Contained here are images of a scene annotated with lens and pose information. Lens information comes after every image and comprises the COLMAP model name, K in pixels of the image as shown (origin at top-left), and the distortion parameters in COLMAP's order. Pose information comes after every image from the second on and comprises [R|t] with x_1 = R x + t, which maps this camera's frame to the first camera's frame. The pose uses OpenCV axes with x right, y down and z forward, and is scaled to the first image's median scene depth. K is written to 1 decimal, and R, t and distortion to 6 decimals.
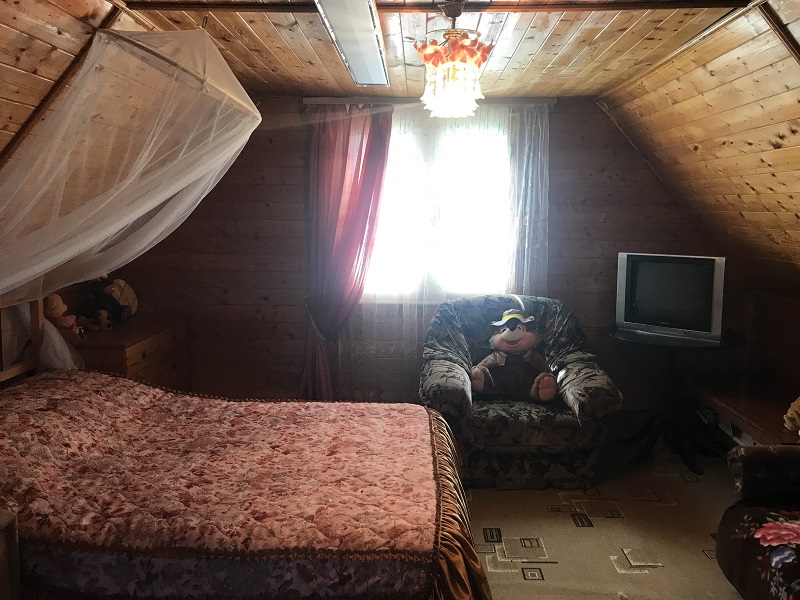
lens RADIAL K [[659.2, 0, 395.2], [0, 659.2, 300.6], [0, 0, 1]] dist [0.080297, -0.090921]
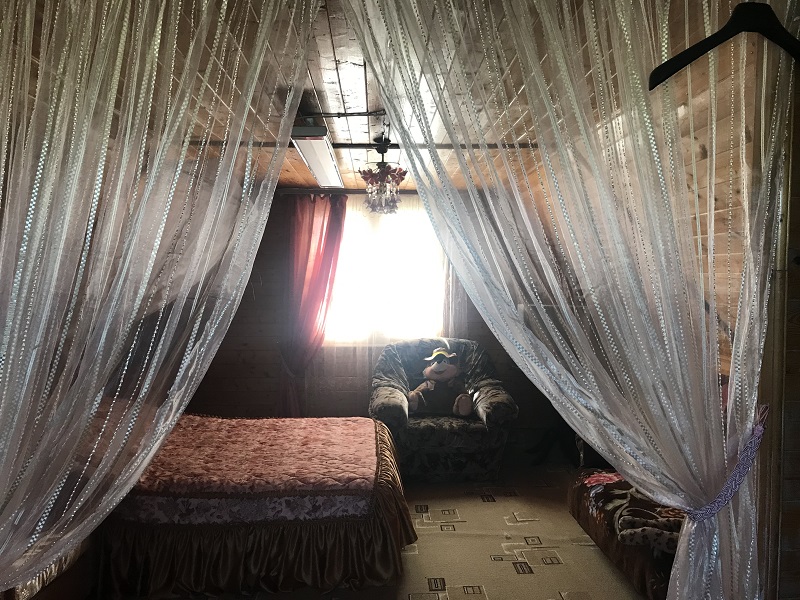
lens RADIAL K [[659.2, 0, 395.2], [0, 659.2, 300.6], [0, 0, 1]] dist [0.080297, -0.090921]
pose [[0.997926, -0.010123, 0.063565, 0.008336], [0.016277, 0.995145, -0.097060, 0.052510], [-0.062274, 0.097894, 0.993247, -0.348844]]
